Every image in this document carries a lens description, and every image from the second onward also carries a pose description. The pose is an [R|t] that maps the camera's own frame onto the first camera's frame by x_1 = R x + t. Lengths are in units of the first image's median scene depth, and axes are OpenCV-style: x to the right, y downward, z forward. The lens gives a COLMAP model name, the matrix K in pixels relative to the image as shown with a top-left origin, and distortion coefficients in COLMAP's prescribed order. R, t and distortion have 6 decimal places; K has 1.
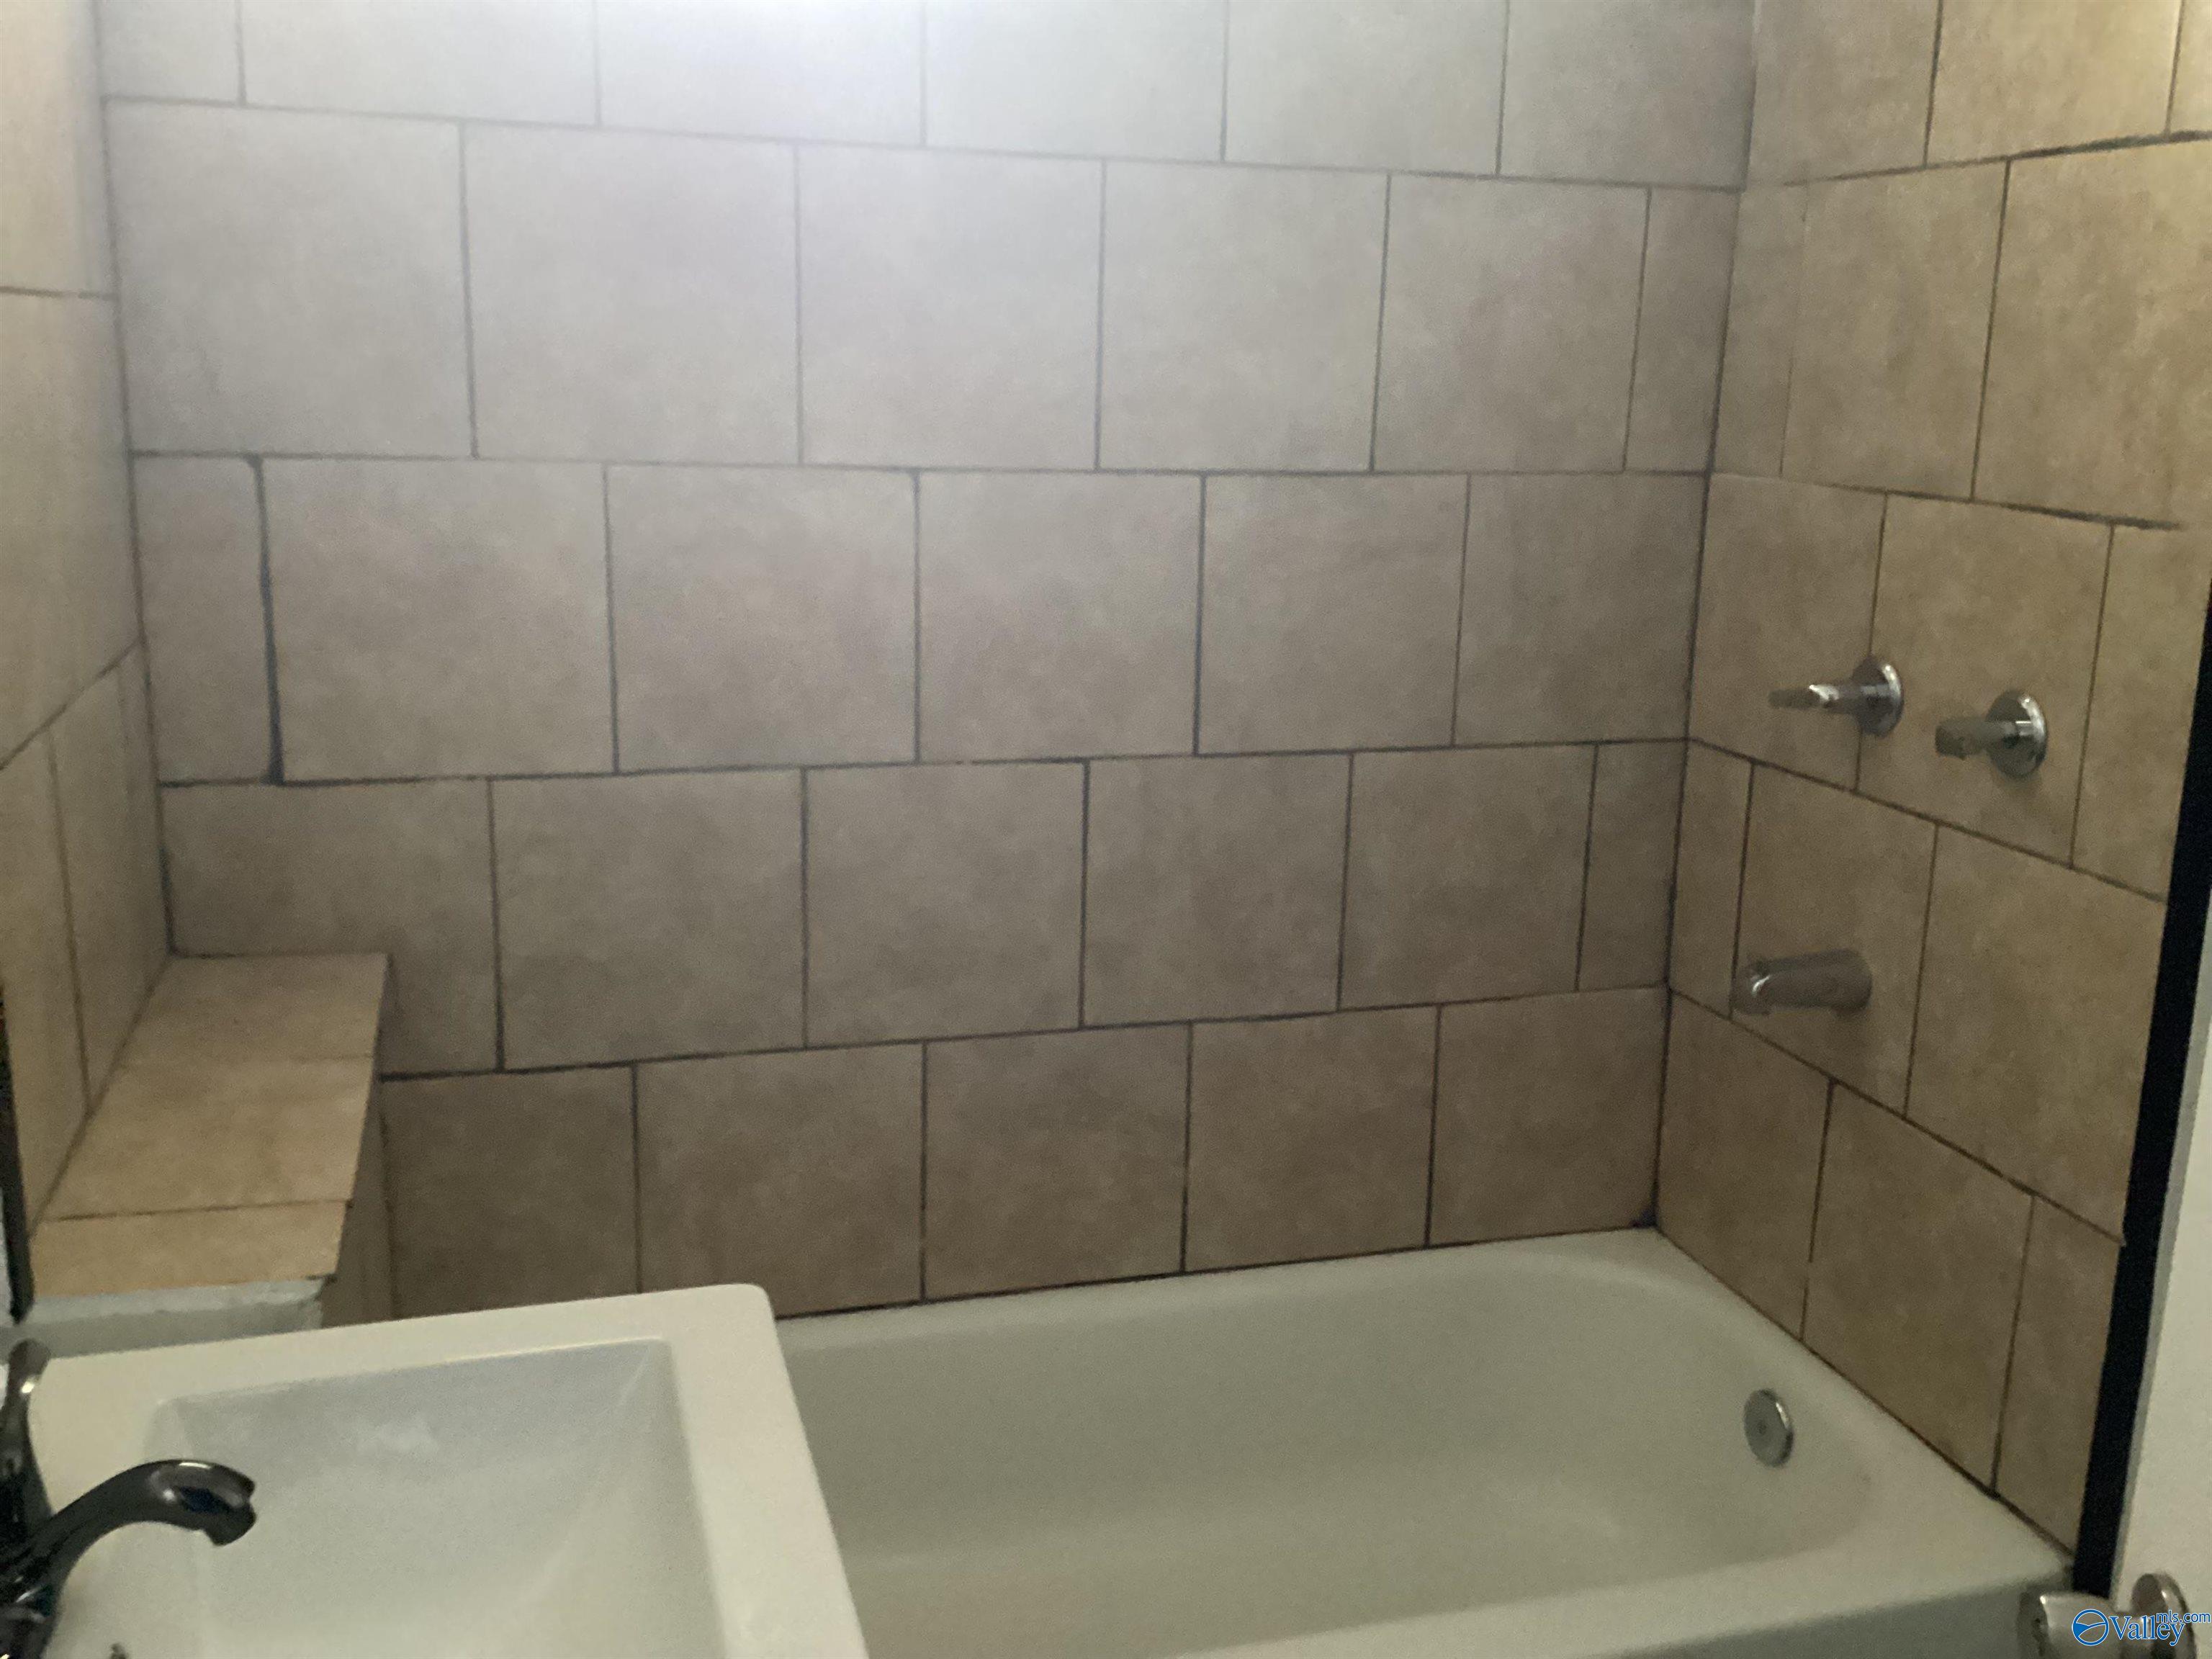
lens RADIAL K [[1932.1, 0, 1115.2], [0, 1932.1, 826.0], [0, 0, 1]] dist [0.066101, -0.010791]
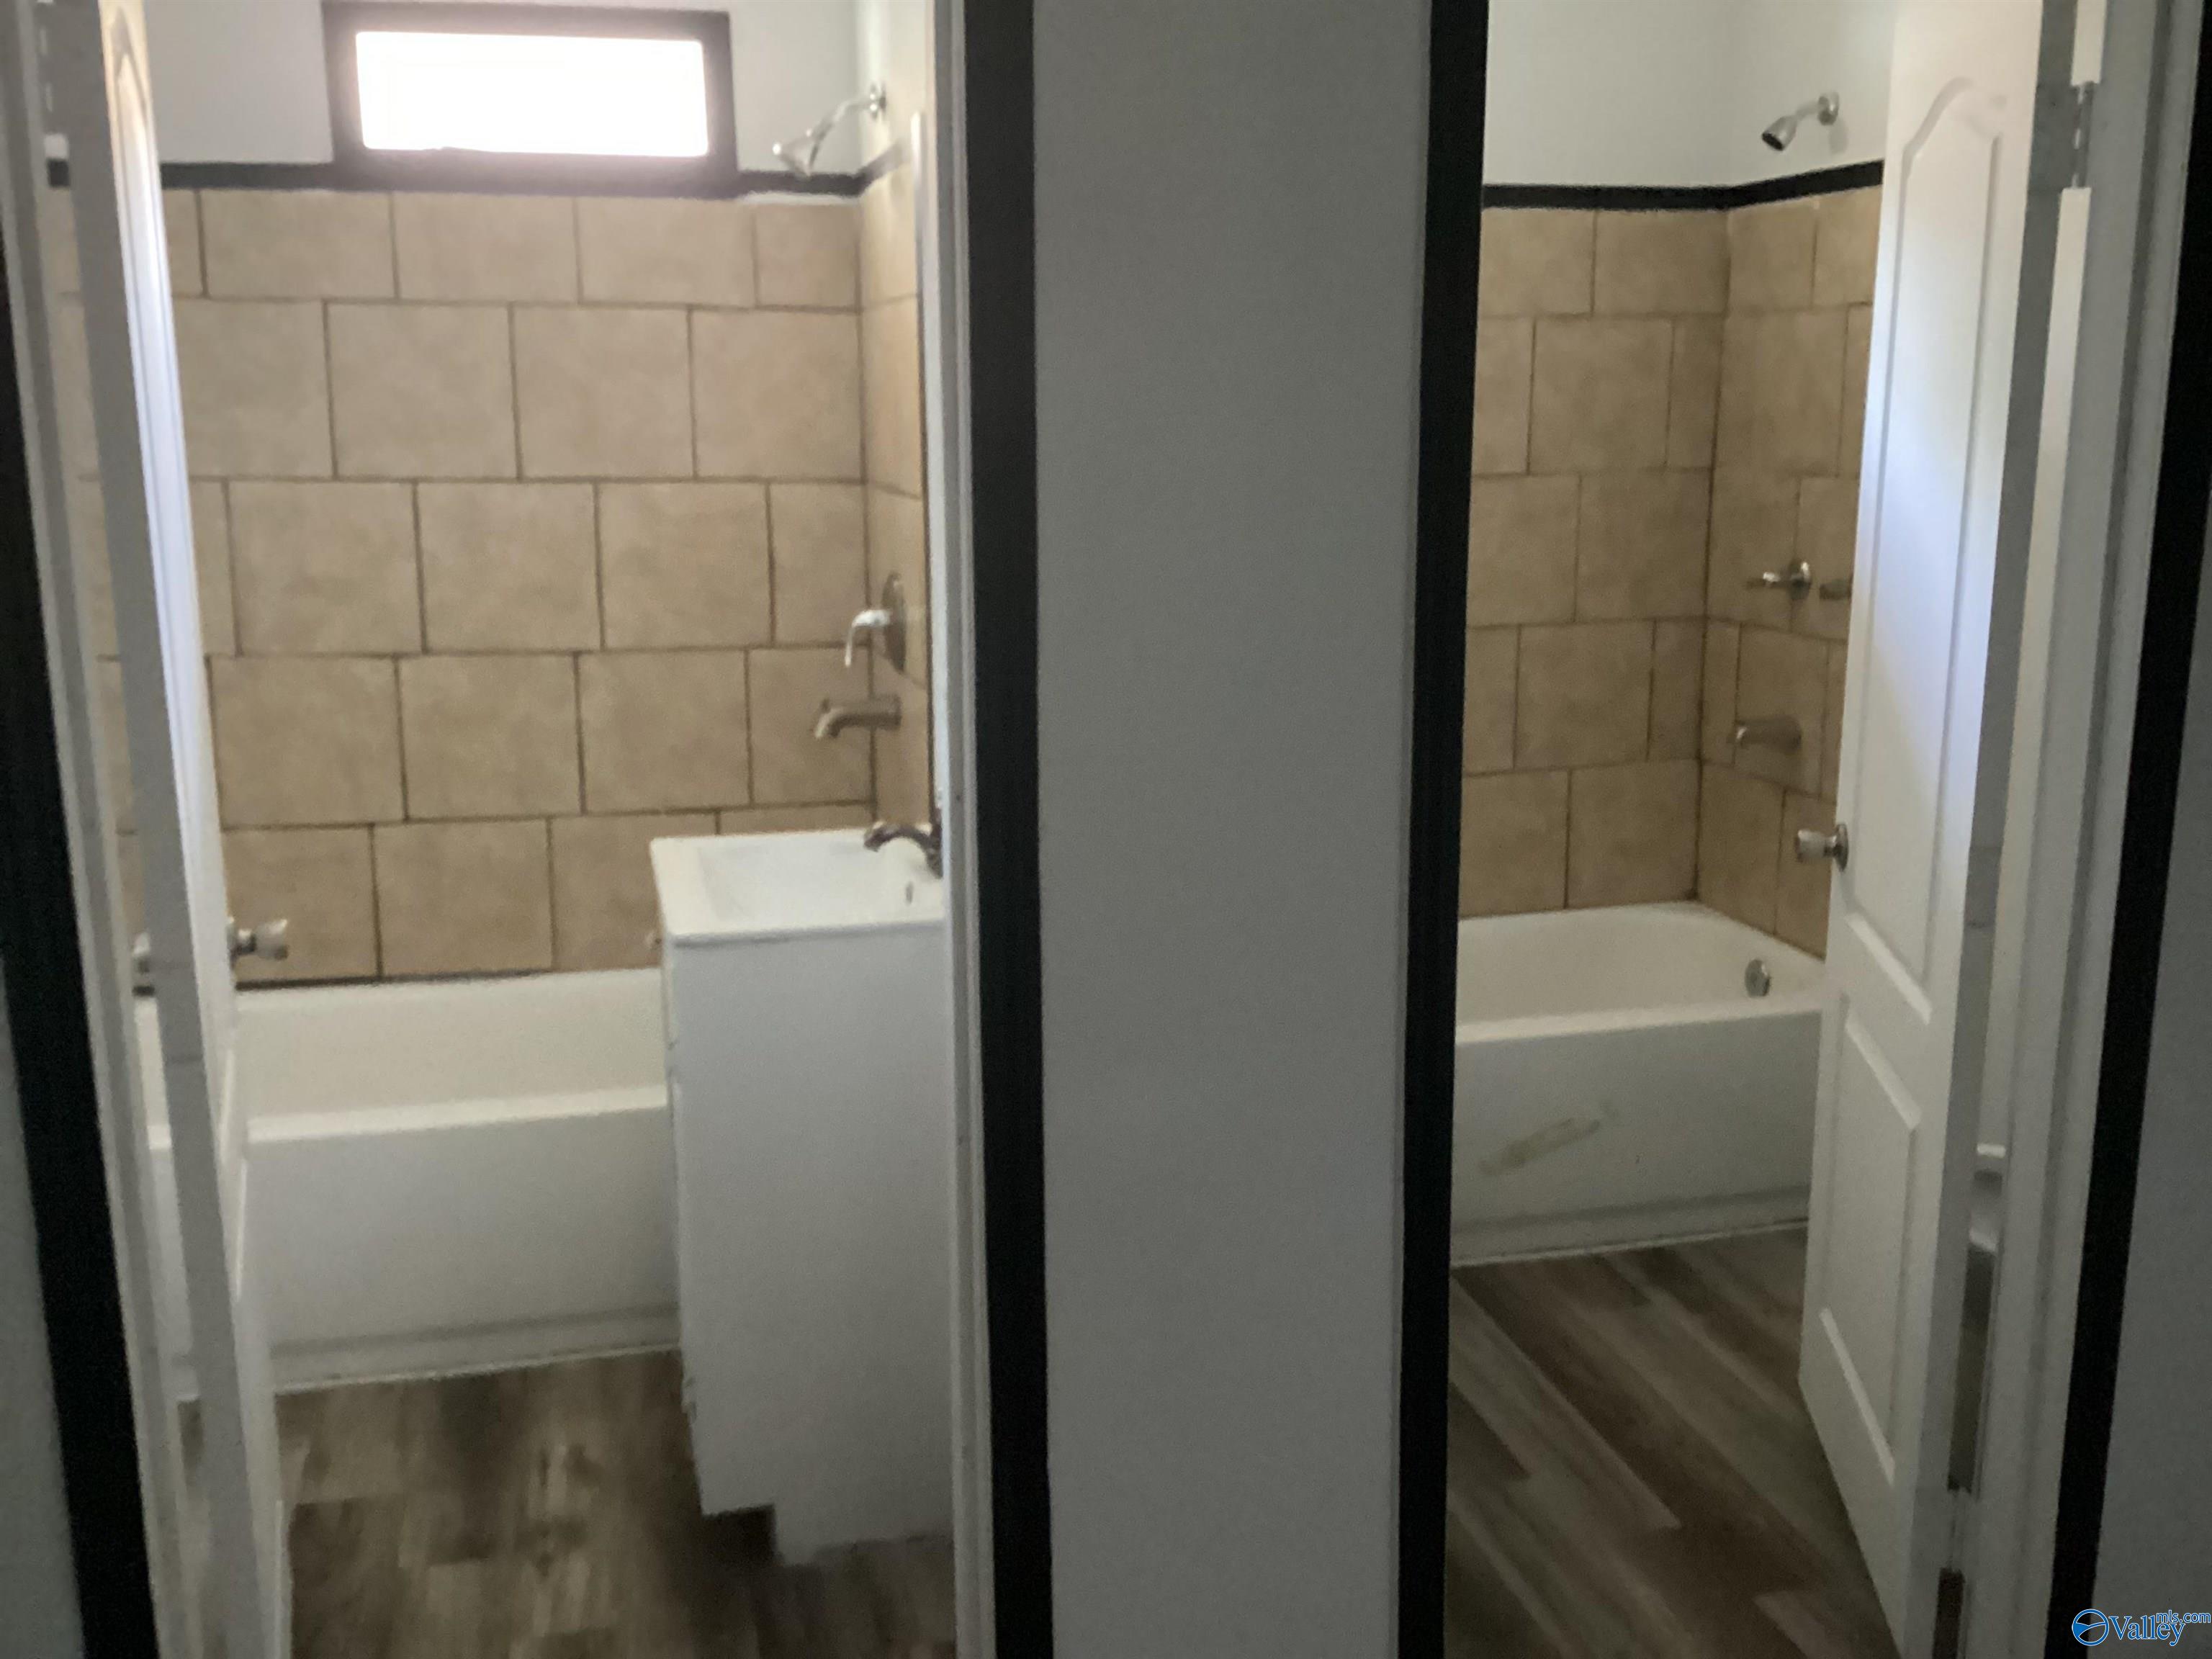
lens RADIAL K [[1932.1, 0, 1115.2], [0, 1932.1, 826.0], [0, 0, 1]] dist [0.066101, -0.010791]
pose [[0.998835, -0.022944, -0.042448, -0.189070], [0.022048, 0.999527, -0.021454, 0.183268], [0.042920, 0.020493, 0.998868, -0.857511]]
